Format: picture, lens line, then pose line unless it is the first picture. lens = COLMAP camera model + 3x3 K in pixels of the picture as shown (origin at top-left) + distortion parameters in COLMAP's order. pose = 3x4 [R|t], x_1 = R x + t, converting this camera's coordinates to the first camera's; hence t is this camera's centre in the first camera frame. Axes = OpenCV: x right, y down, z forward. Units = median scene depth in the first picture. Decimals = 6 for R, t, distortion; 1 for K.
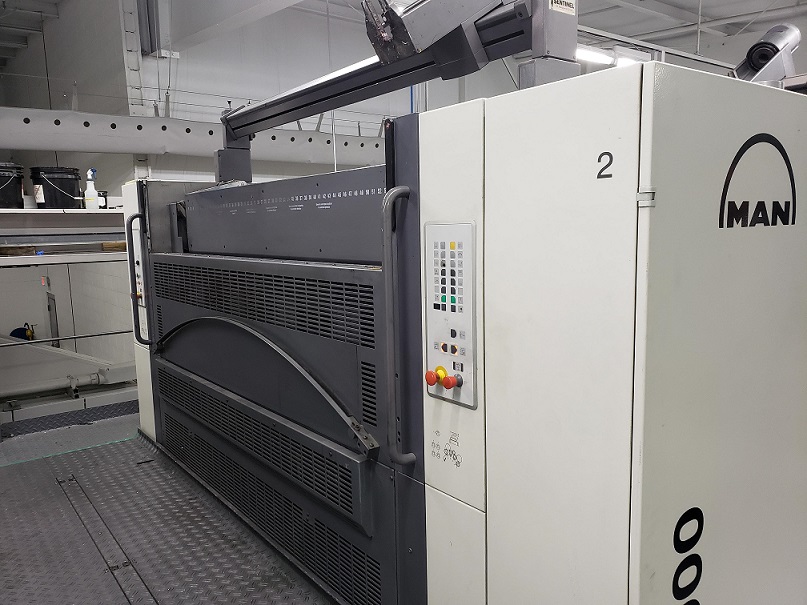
lens RADIAL K [[624.6, 0, 403.5], [0, 624.6, 302.5], [0, 0, 1]] dist [0.022591, -0.004388]
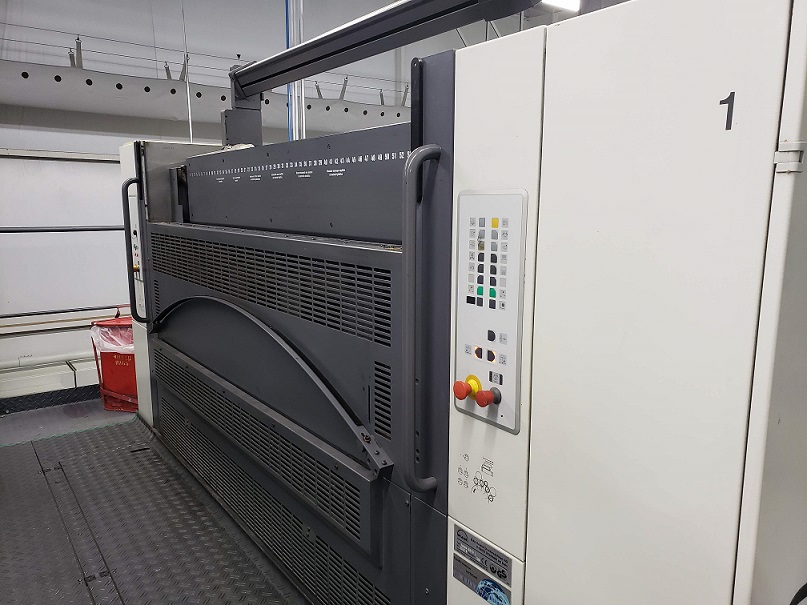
lens RADIAL K [[619.1, 0, 421.7], [0, 619.1, 327.0], [0, 0, 1]] dist [0.030388, -0.000205]
pose [[0.999544, 0.029901, 0.004232, -0.010022], [-0.030133, 0.996793, 0.074127, -0.014505], [-0.002002, -0.074221, 0.997240, 0.197162]]
